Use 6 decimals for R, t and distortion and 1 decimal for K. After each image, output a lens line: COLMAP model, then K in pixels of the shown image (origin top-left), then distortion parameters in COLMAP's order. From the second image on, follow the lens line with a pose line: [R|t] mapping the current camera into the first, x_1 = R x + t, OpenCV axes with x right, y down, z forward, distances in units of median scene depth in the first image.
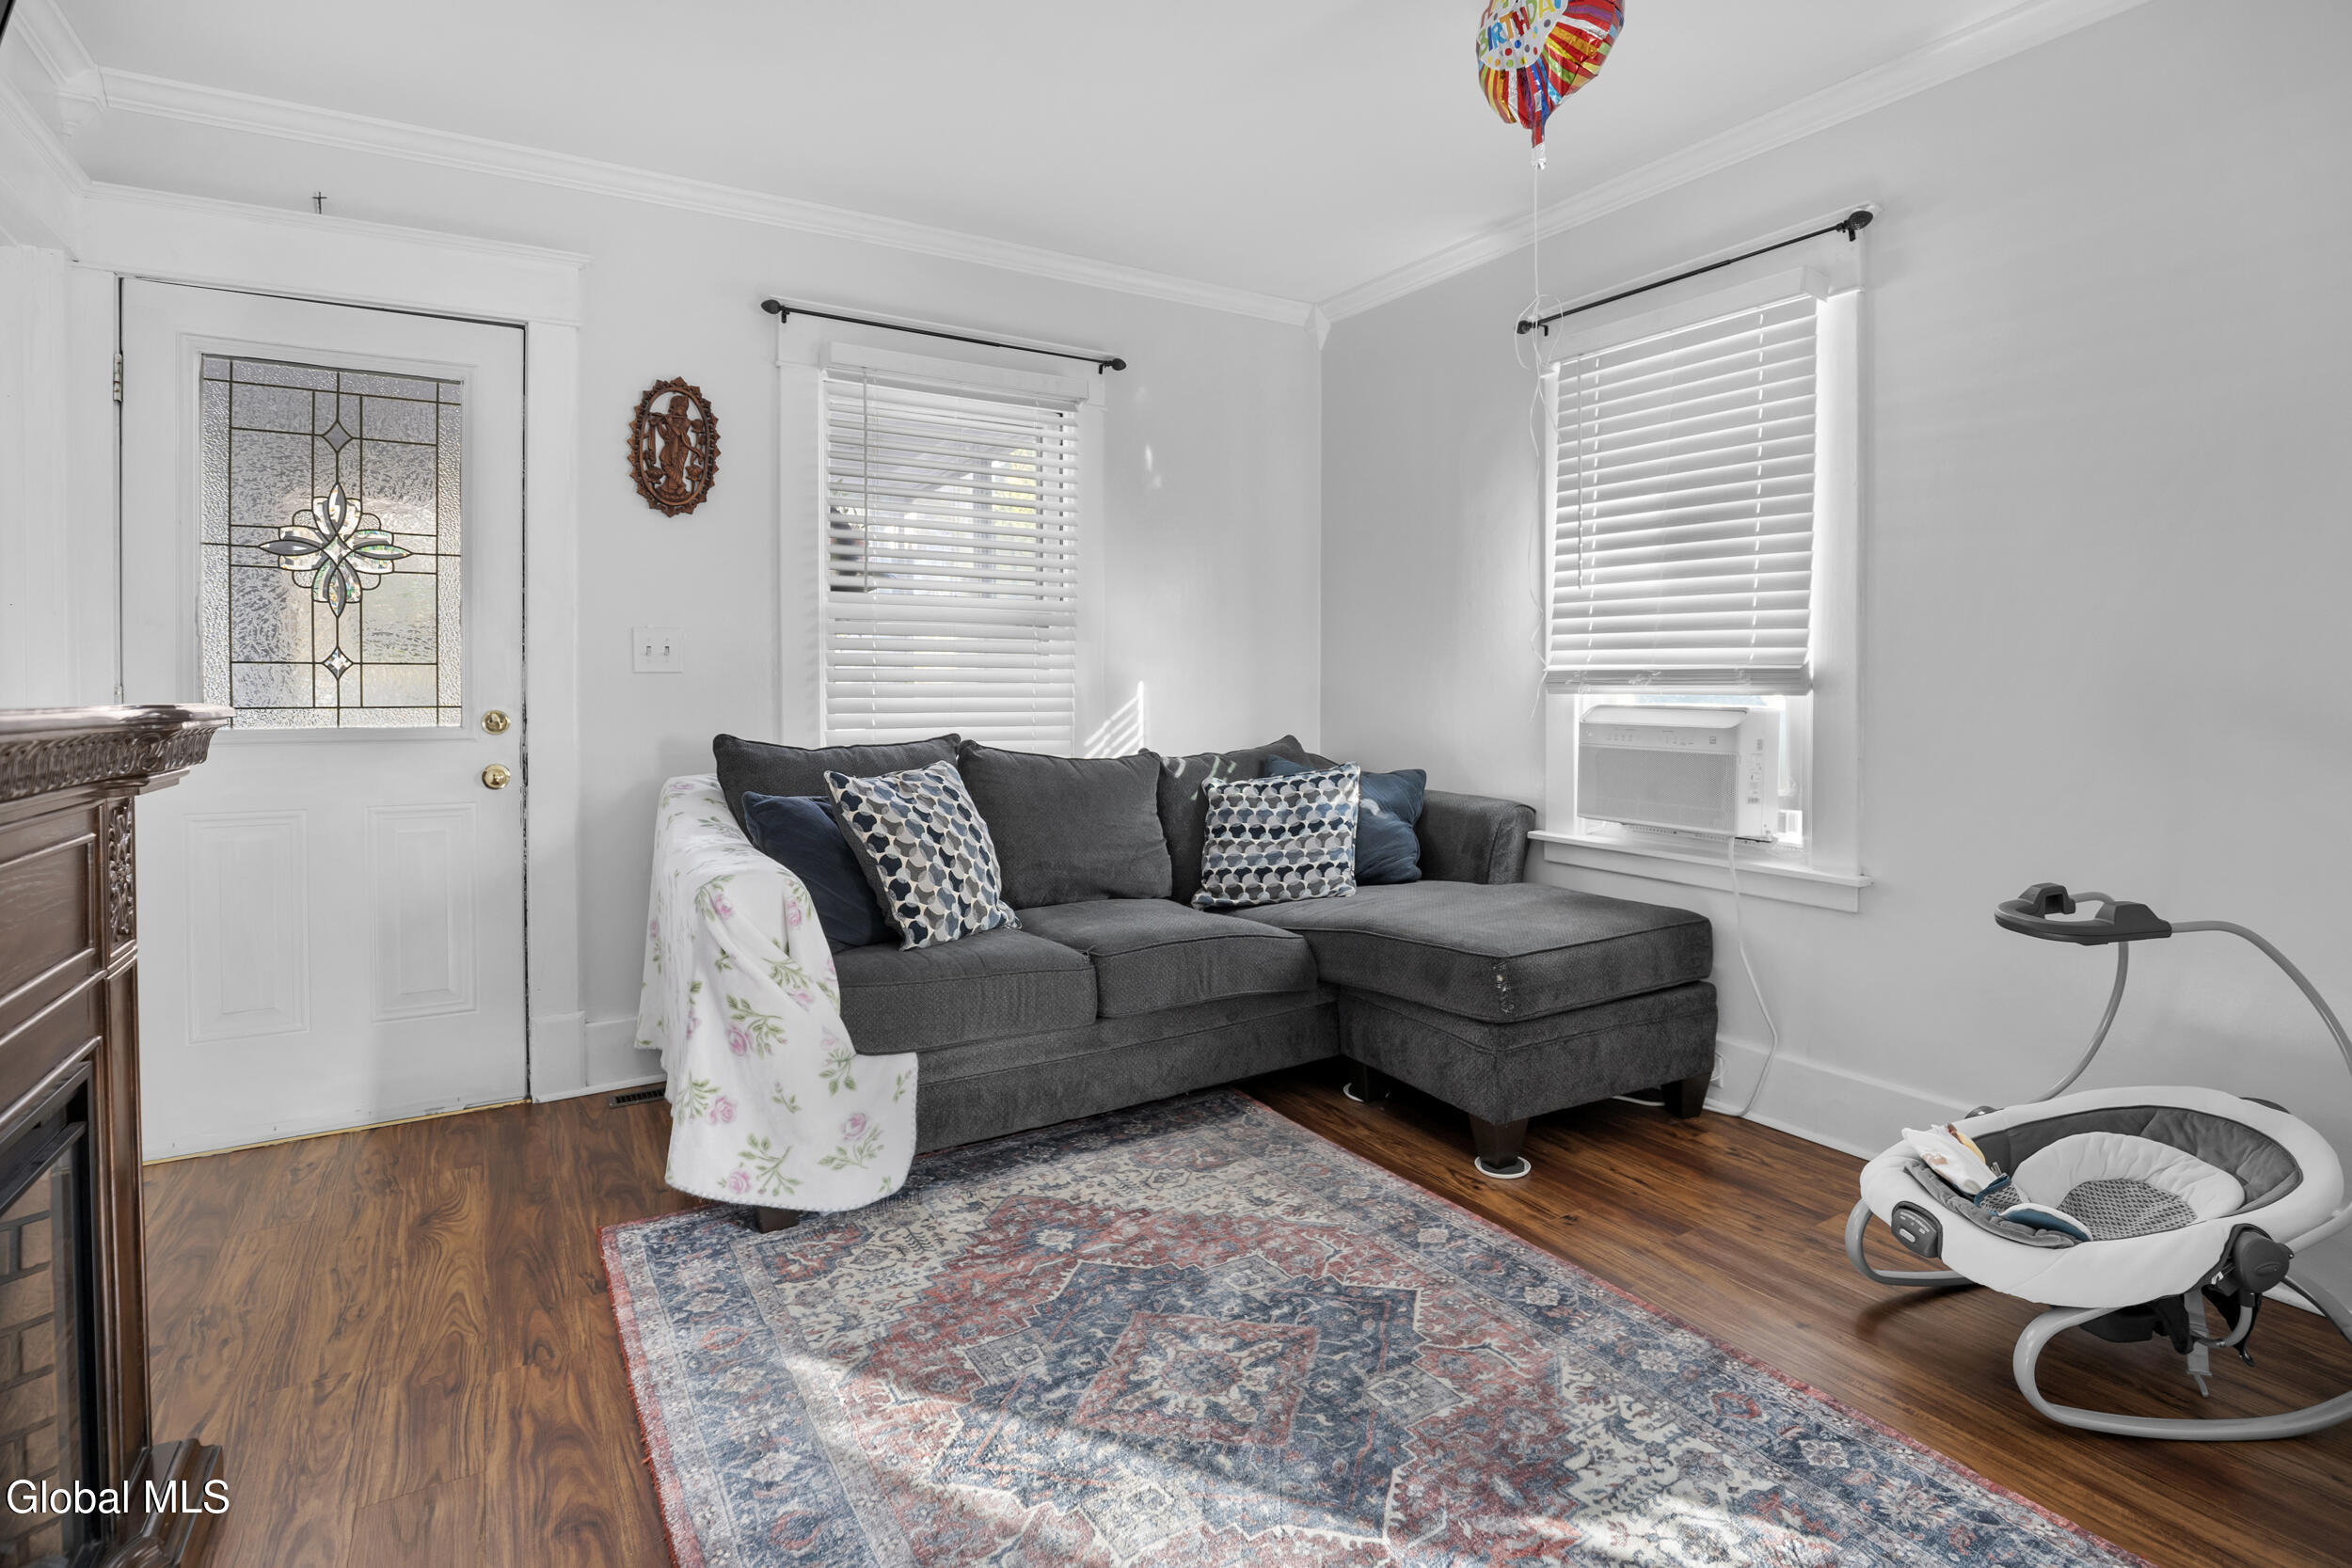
lens RADIAL K [[1100.5, 0, 1122.6], [0, 1100.5, 698.6], [0, 0, 1]] dist [-0.026752, -0.003380]
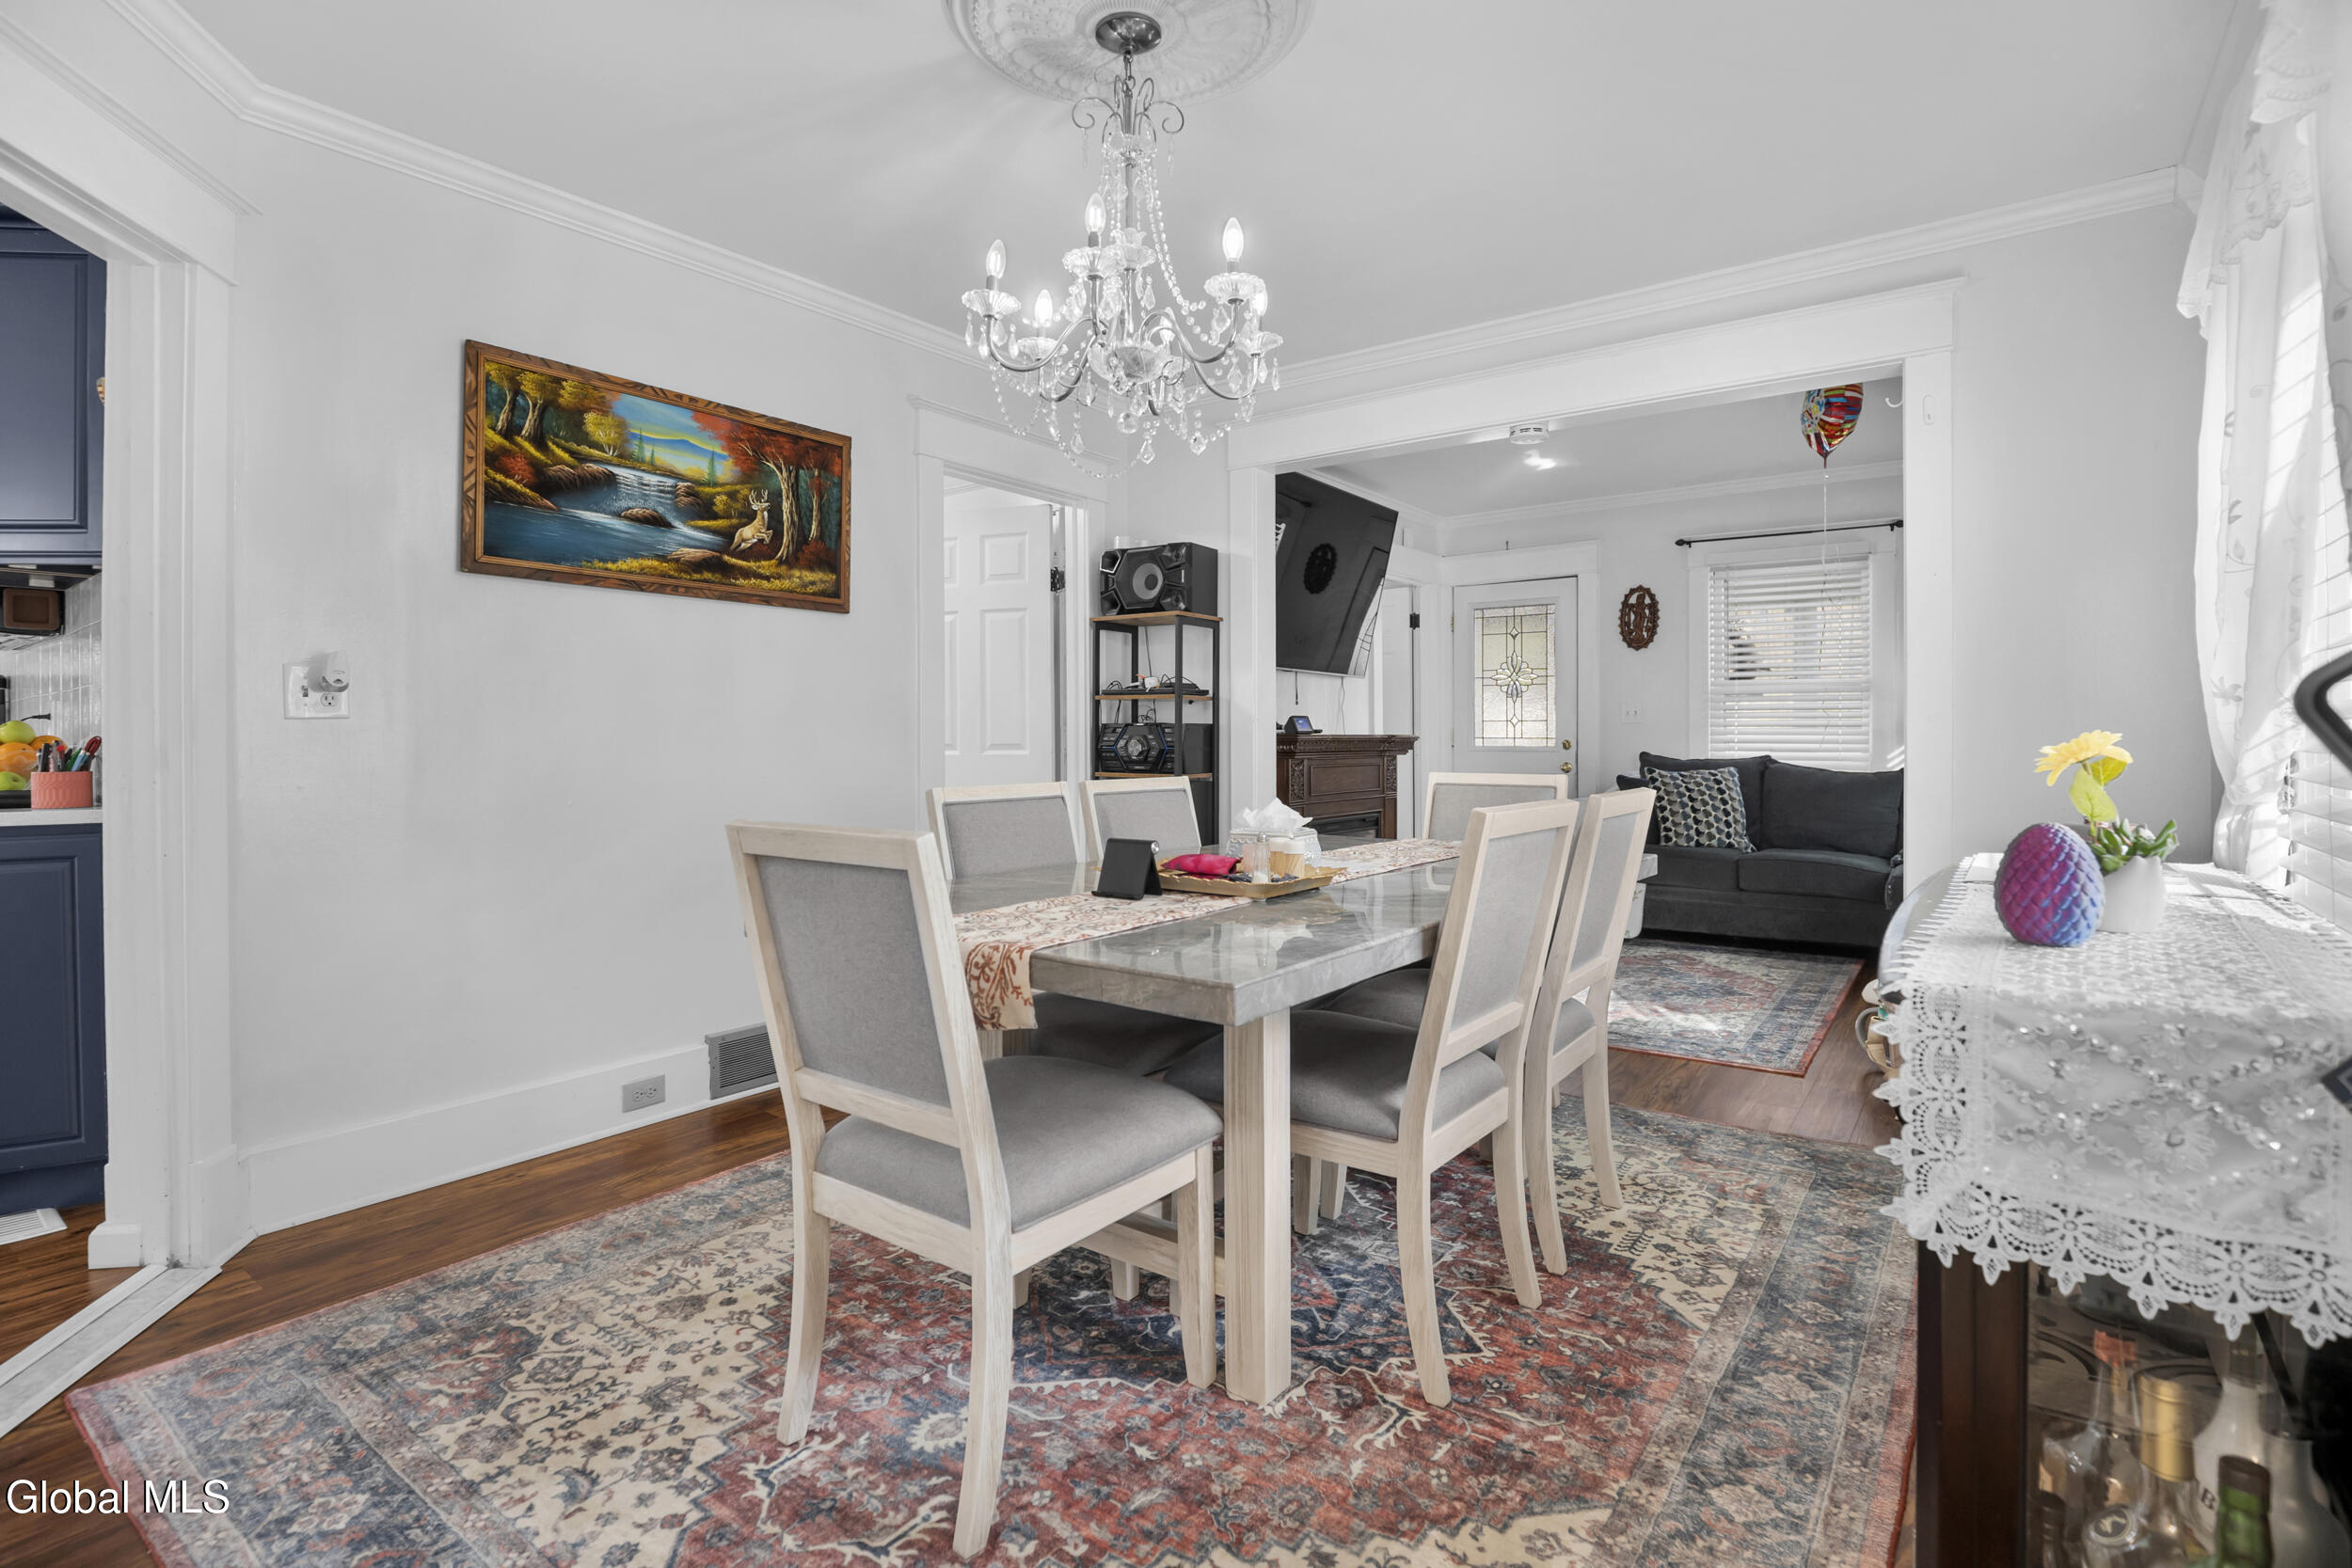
lens RADIAL K [[1100.5, 0, 1214.1], [0, 1100.5, 704.0], [0, 0, 1]] dist [-0.026752, -0.003380]
pose [[0.389857, -0.021670, -0.920620, 1.311958], [-0.009587, 0.999573, -0.027588, 0.006215], [0.920825, 0.019581, 0.389483, -0.634898]]
